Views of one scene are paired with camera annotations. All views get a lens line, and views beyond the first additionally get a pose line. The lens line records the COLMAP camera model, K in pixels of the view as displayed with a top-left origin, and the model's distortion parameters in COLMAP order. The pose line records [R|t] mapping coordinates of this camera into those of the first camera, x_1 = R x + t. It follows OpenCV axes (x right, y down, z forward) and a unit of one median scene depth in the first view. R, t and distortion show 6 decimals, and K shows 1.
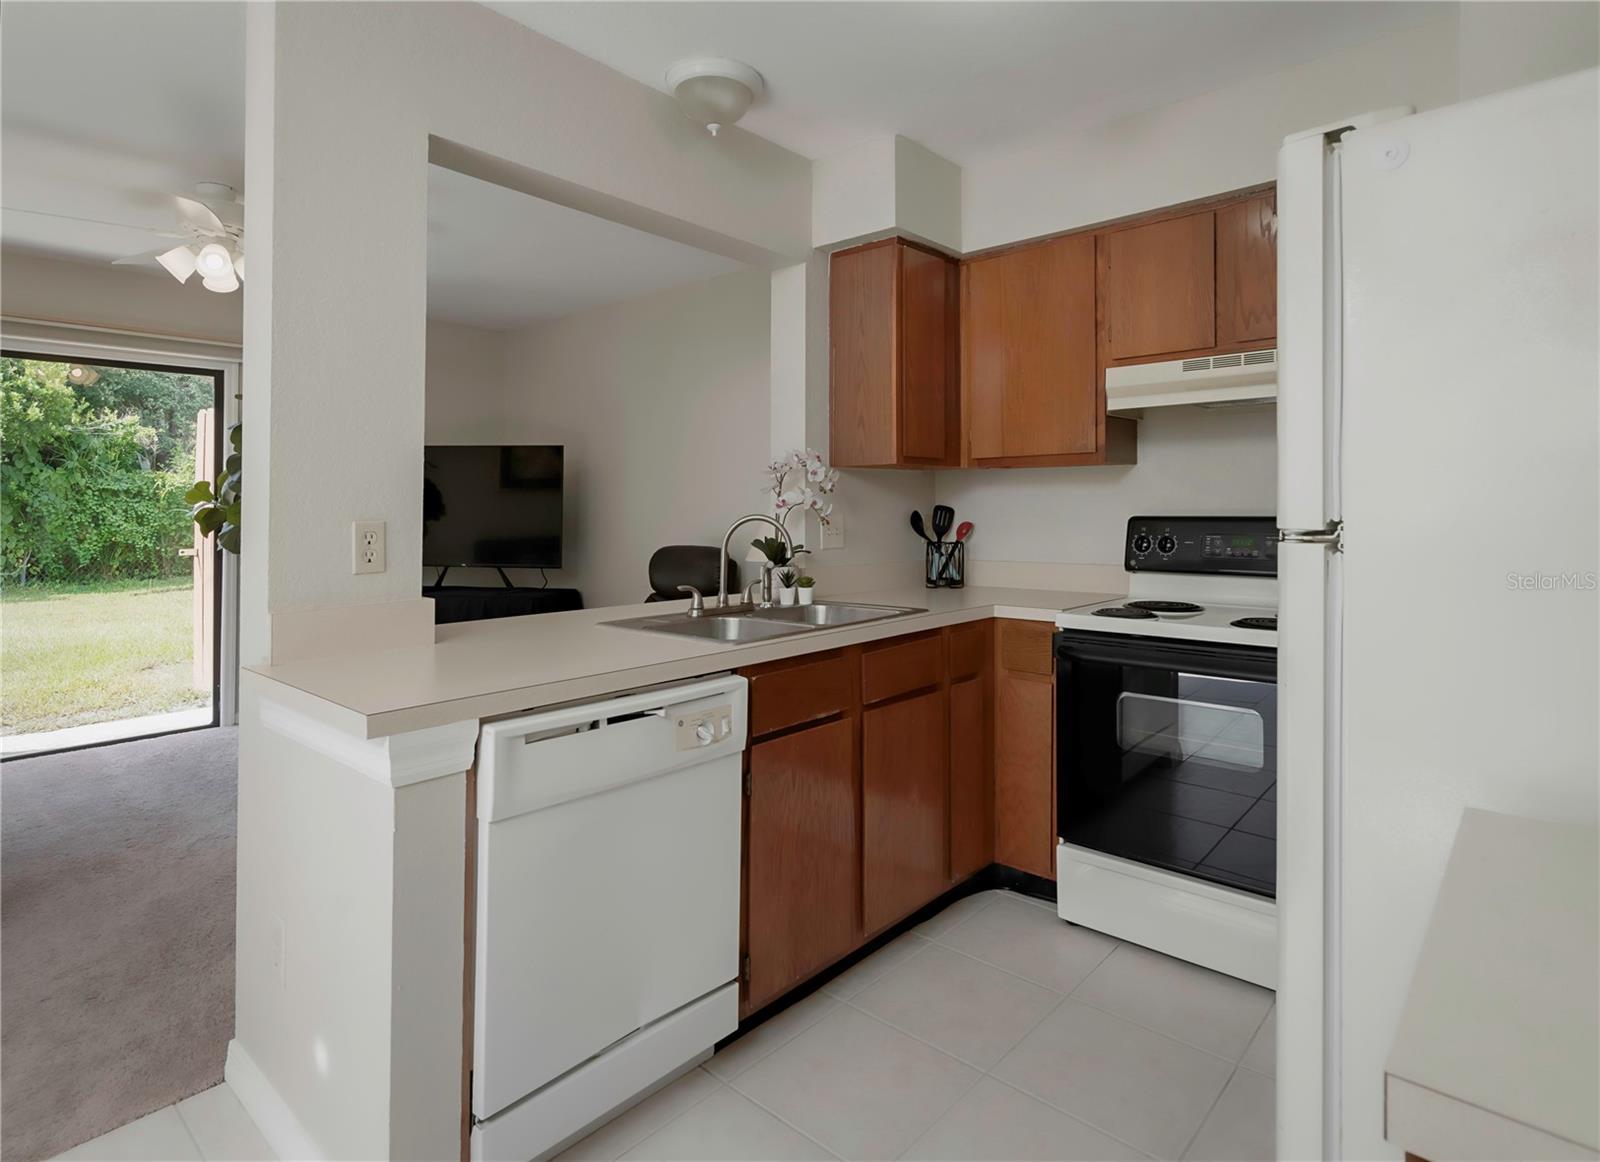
lens RADIAL K [[783.1, 0, 791.1], [0, 783.1, 491.7], [0, 0, 1]] dist [0.005555, 0.001114]
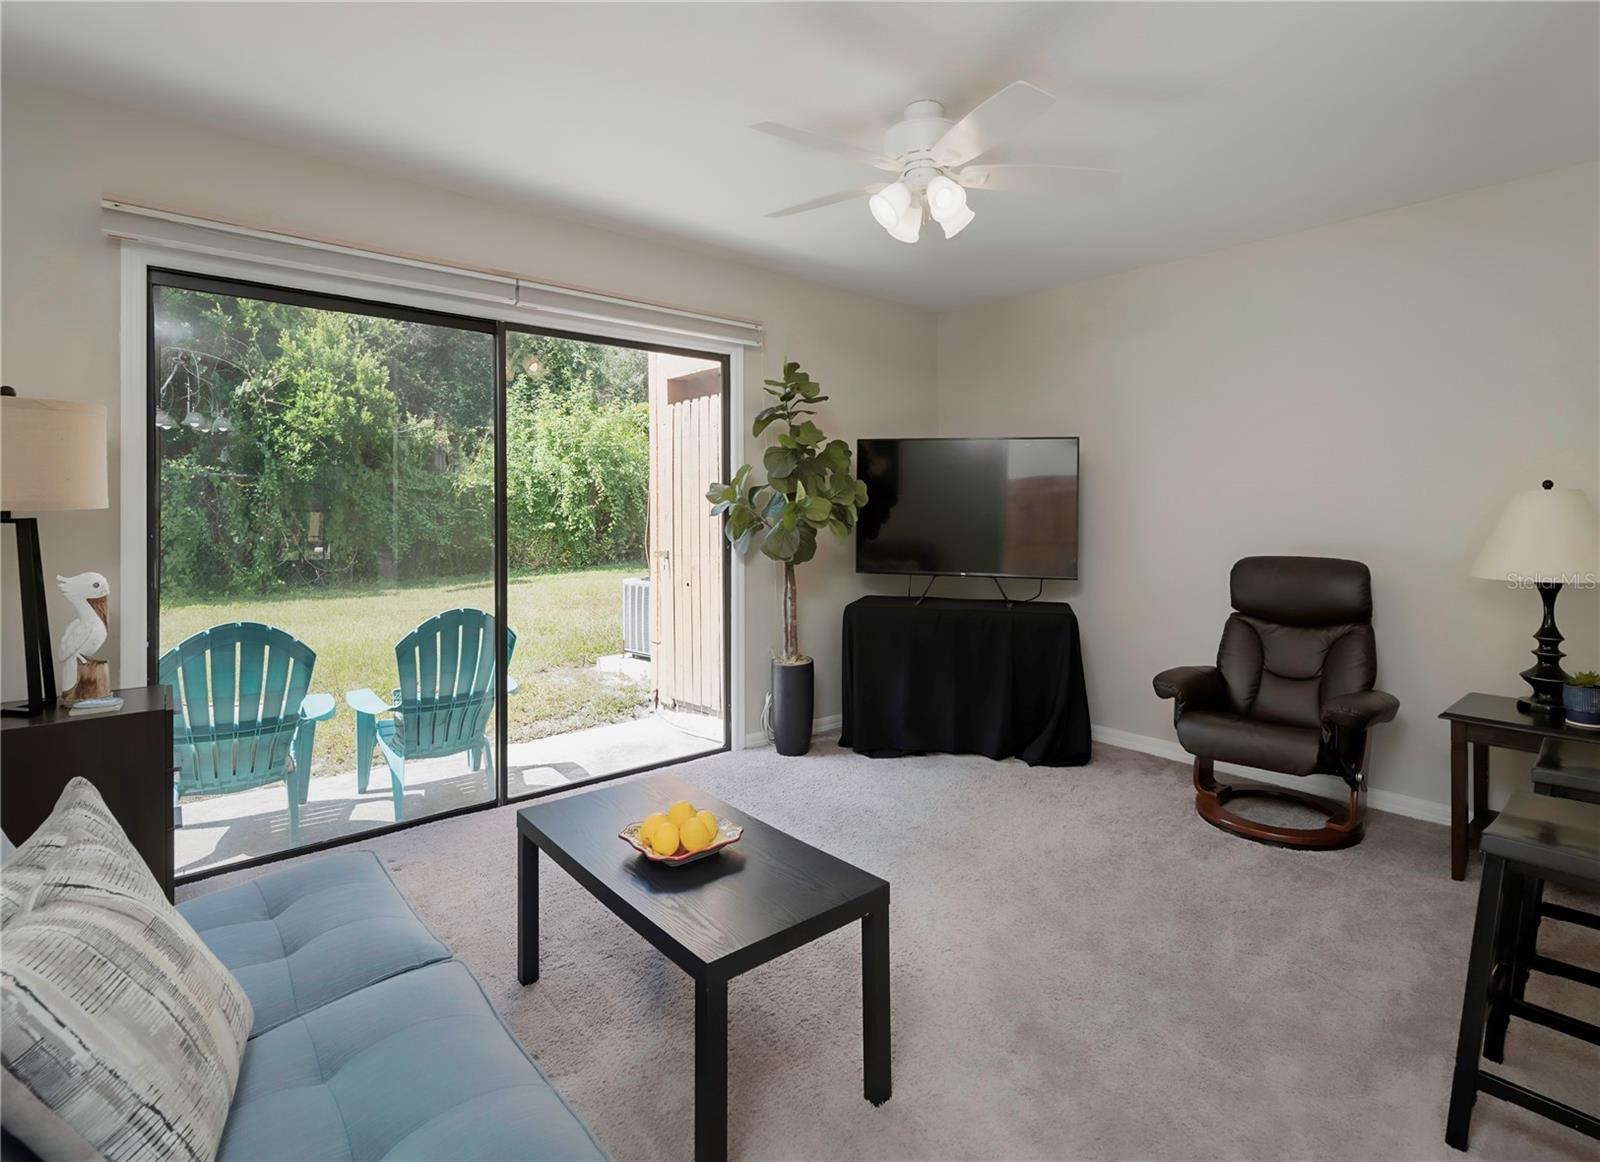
lens RADIAL K [[794.6, 0, 813.2], [0, 794.6, 505.4], [0, 0, 1]] dist [0.024426, 0.000483]
pose [[0.985797, 0.004874, -0.167872, -0.181441], [-0.002685, 0.999908, 0.013267, 0.002443], [0.167921, -0.012627, 0.985720, 0.044760]]
